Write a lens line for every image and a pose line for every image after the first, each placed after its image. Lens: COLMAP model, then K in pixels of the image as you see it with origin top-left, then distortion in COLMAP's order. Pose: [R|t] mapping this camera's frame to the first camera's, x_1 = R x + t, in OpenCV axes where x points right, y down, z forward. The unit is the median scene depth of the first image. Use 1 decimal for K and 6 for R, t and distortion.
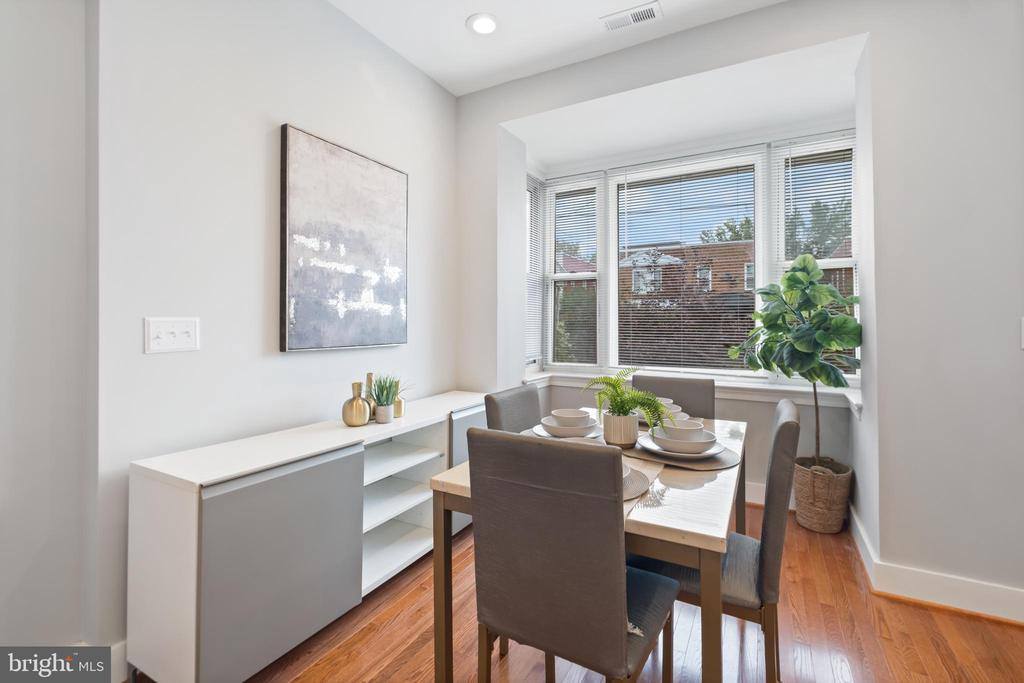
lens RADIAL K [[451.9, 0, 517.4], [0, 451.9, 317.3], [0, 0, 1]] dist [0.002220, -0.001100]
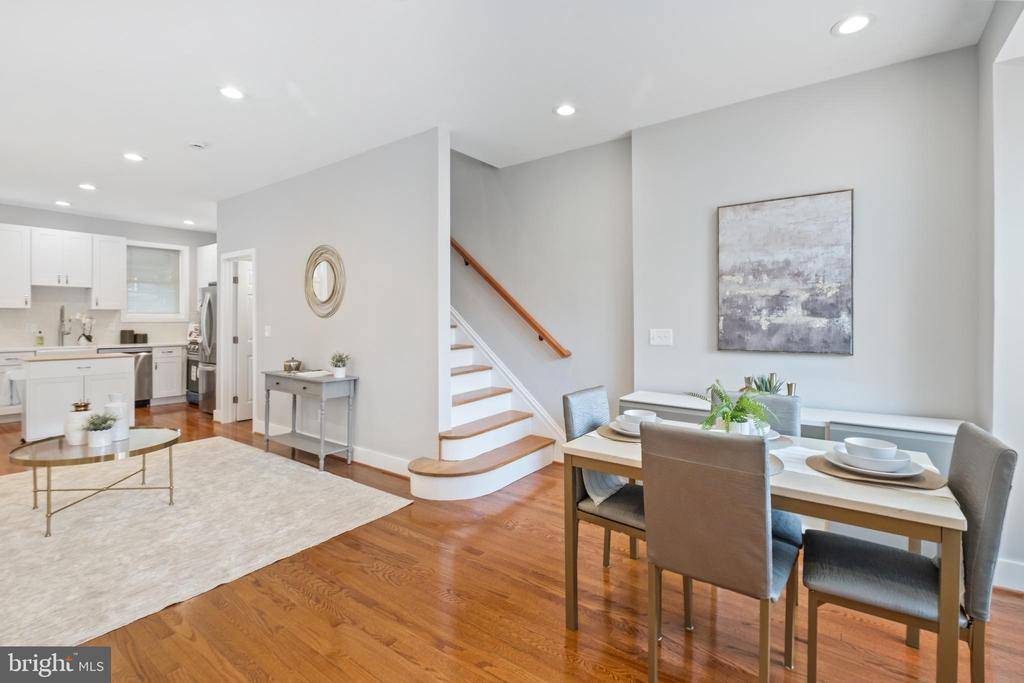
lens RADIAL K [[454.7, 0, 512.4], [0, 454.7, 321.7], [0, 0, 1]] dist [0.001097, -0.006604]
pose [[-0.126168, 0.000432, -0.992009, 0.950036], [0.011299, 0.999936, -0.001001, -0.026747], [0.991945, -0.011335, -0.126165, 0.394560]]
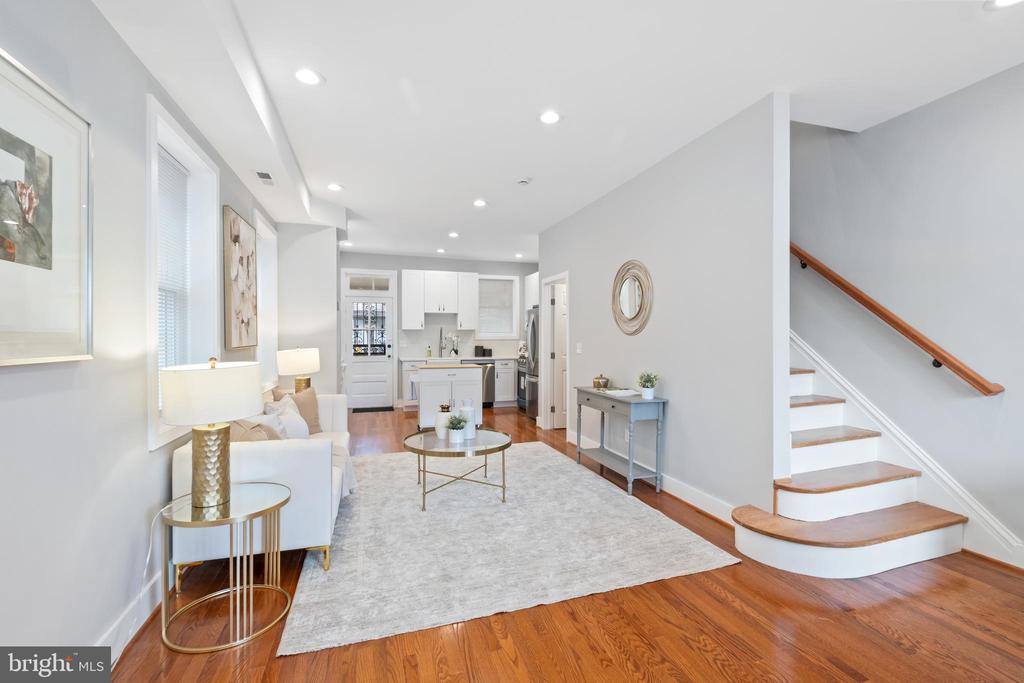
lens RADIAL K [[446.0, 0, 516.0], [0, 446.0, 336.8], [0, 0, 1]] dist [0.000770, -0.000346]
pose [[-0.685389, -0.003394, -0.728170, 0.812798], [0.008759, 0.999878, -0.012905, -0.028568], [0.728125, -0.015223, -0.685276, 0.281946]]
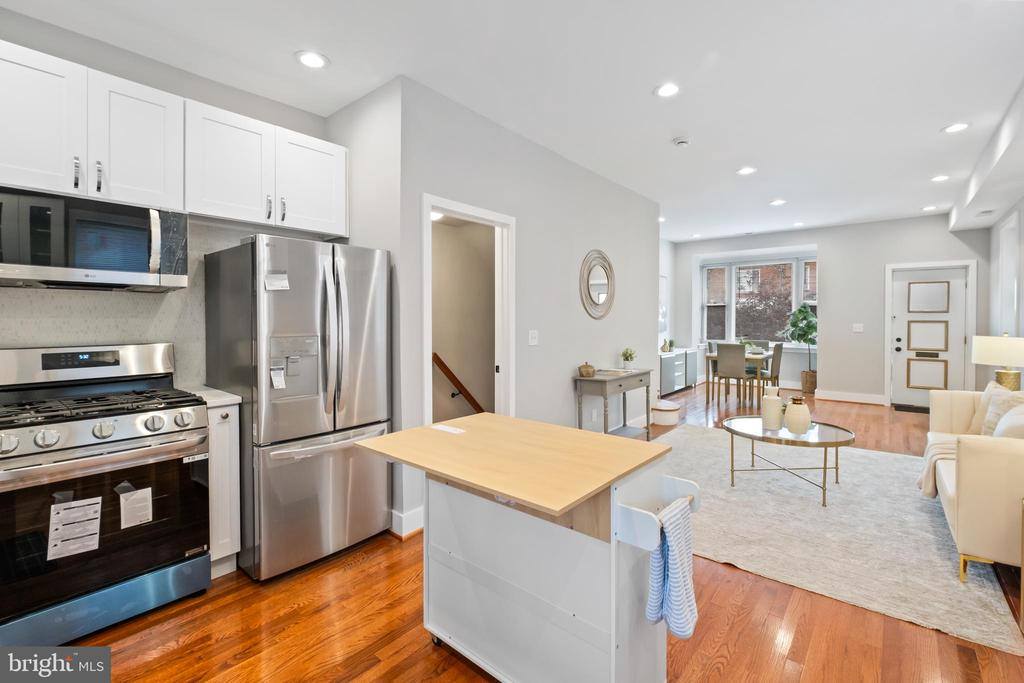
lens RADIAL K [[451.9, 0, 517.4], [0, 451.9, 317.3], [0, 0, 1]] dist [0.002220, -0.001100]
pose [[0.982385, -0.000809, -0.186864, -0.739920], [0.003278, 0.999911, 0.012906, -0.087197], [0.186837, -0.013291, 0.982301, -2.506825]]
